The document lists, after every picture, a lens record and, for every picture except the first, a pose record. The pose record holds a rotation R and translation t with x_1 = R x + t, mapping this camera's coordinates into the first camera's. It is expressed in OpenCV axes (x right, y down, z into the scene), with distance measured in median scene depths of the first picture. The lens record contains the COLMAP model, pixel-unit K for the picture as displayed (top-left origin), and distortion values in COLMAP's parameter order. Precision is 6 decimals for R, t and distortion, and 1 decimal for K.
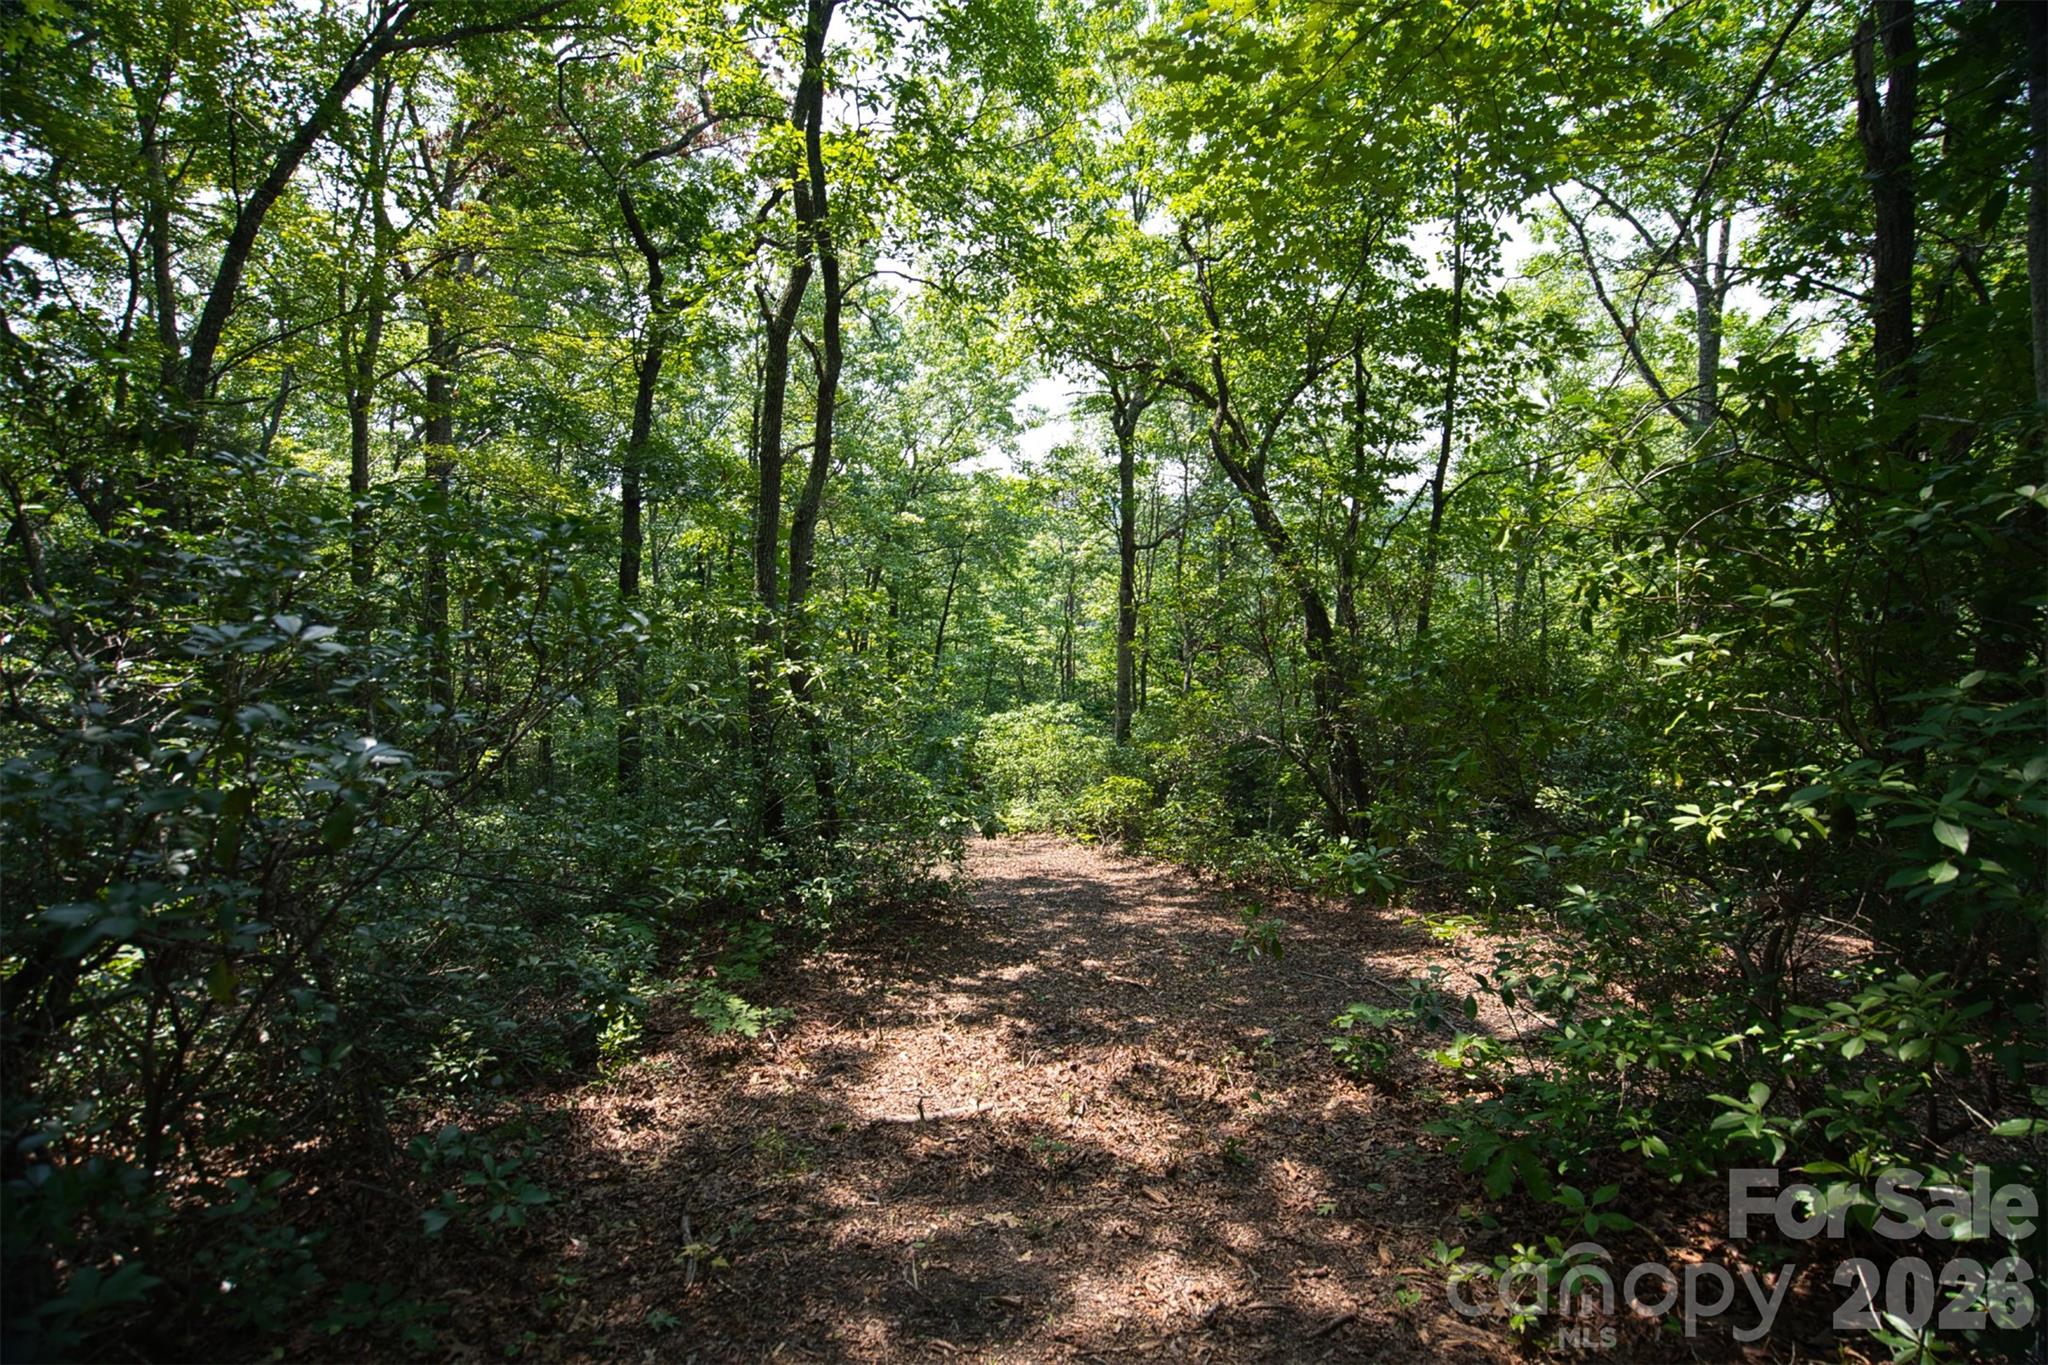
lens RADIAL K [[958.1, 0, 1023.1], [0, 958.1, 682.2], [0, 0, 1]] dist [-0.018935, 0.003800]
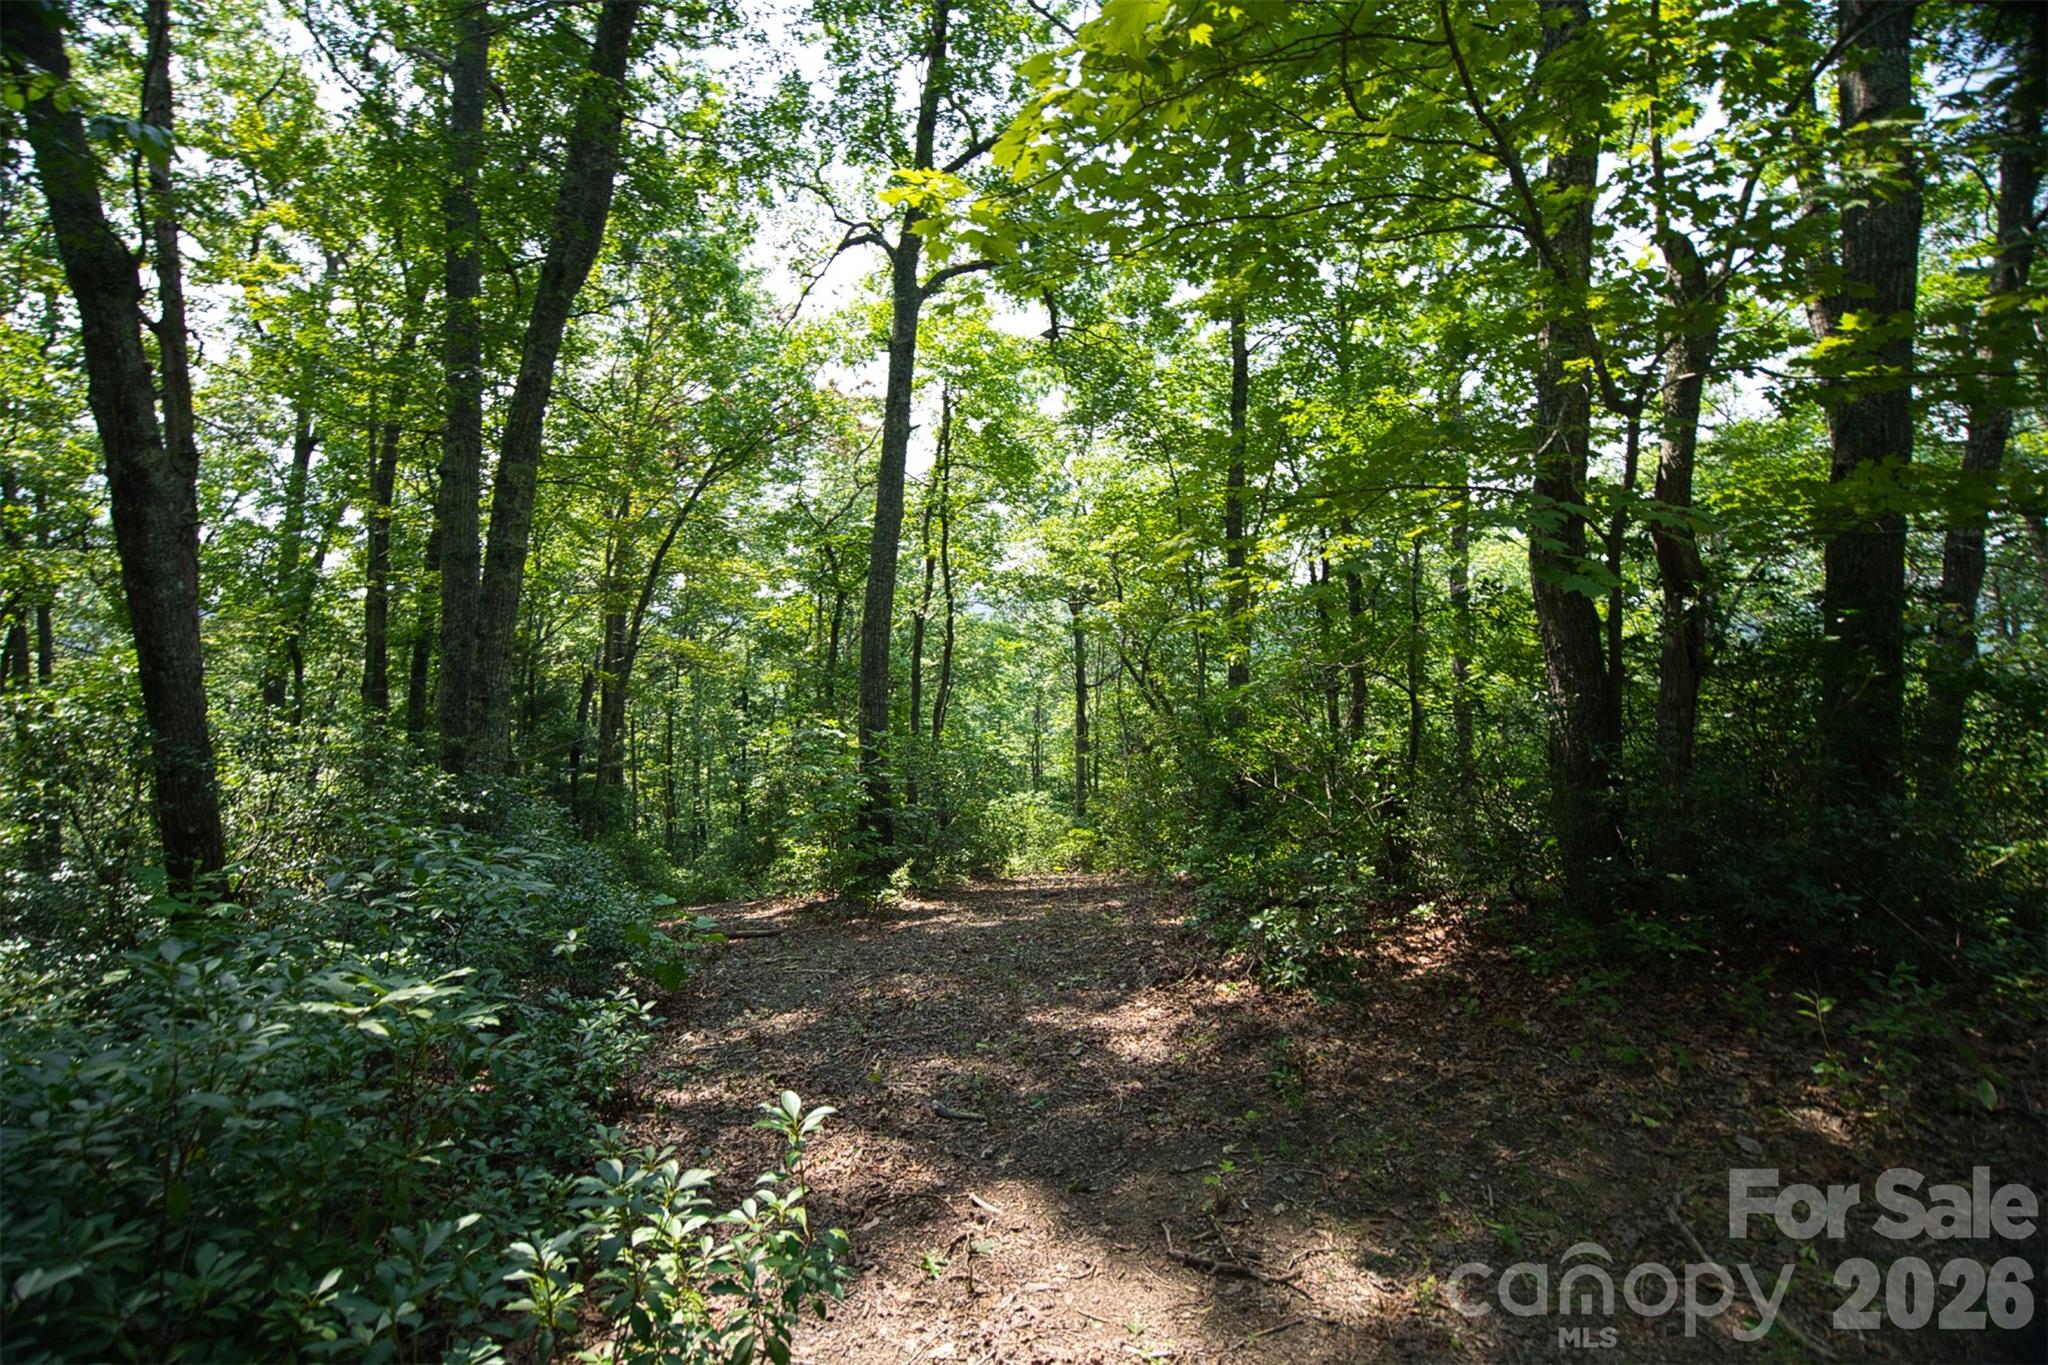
lens RADIAL K [[958.1, 0, 1023.9], [0, 958.1, 682.0], [0, 0, 1]] dist [-0.018935, 0.003800]
pose [[0.998880, -0.006612, 0.046861, -0.036825], [0.011342, 0.994781, -0.101401, 0.002291], [-0.045946, 0.101819, 0.993741, -0.349934]]
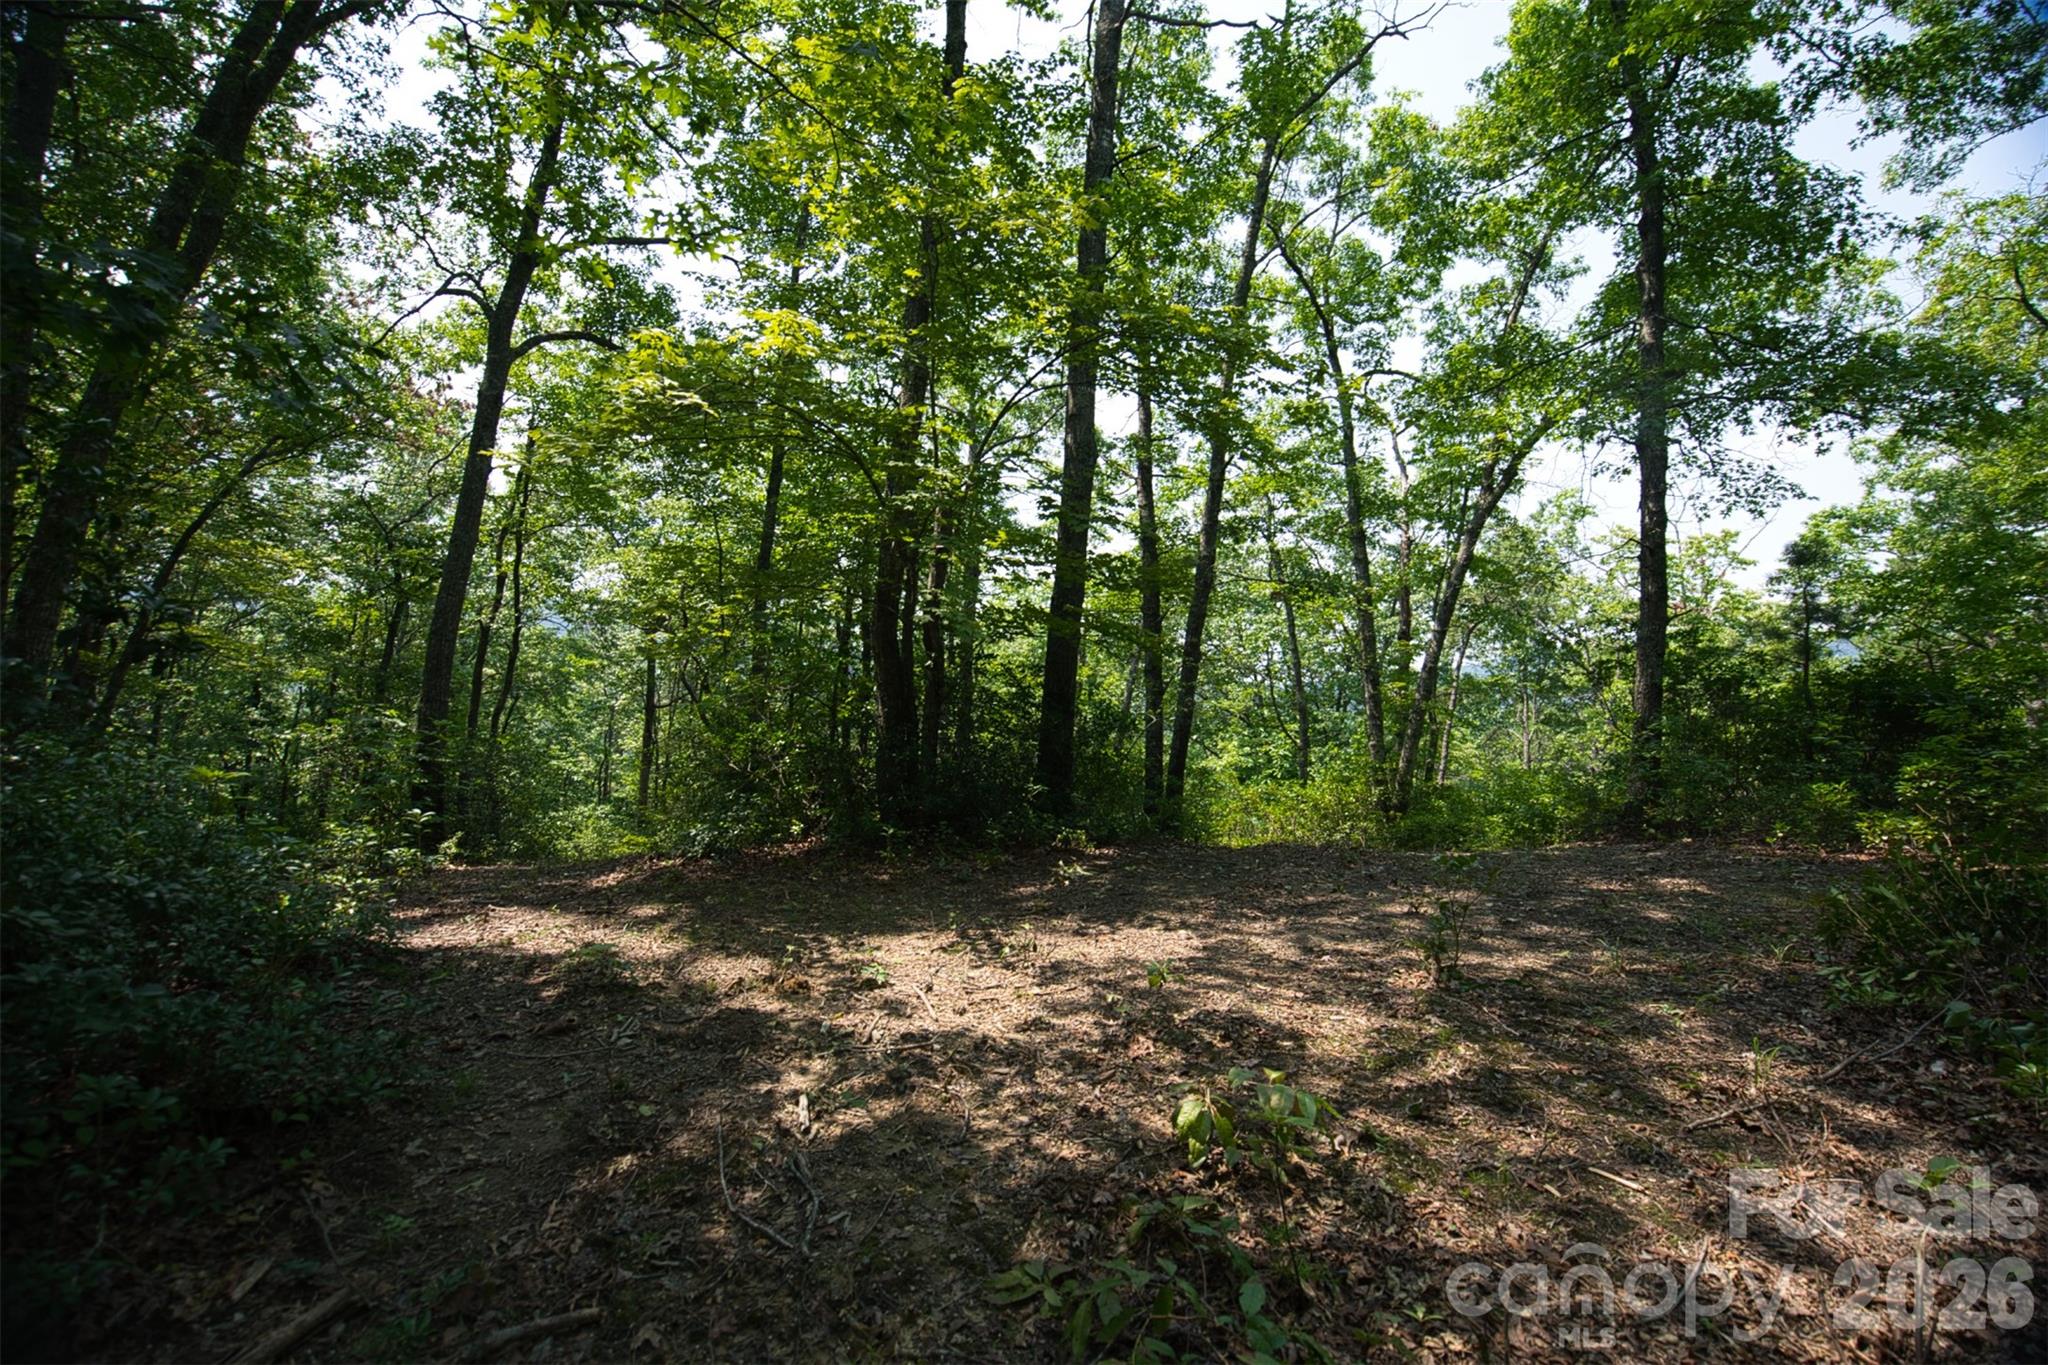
lens RADIAL K [[958.1, 0, 1011.1], [0, 958.1, 682.9], [0, 0, 1]] dist [-0.018935, 0.003800]
pose [[0.899434, 0.071031, 0.431246, -0.029433], [-0.011164, 0.990117, -0.139797, 0.024993], [-0.436914, 0.120924, 0.891338, -0.482804]]
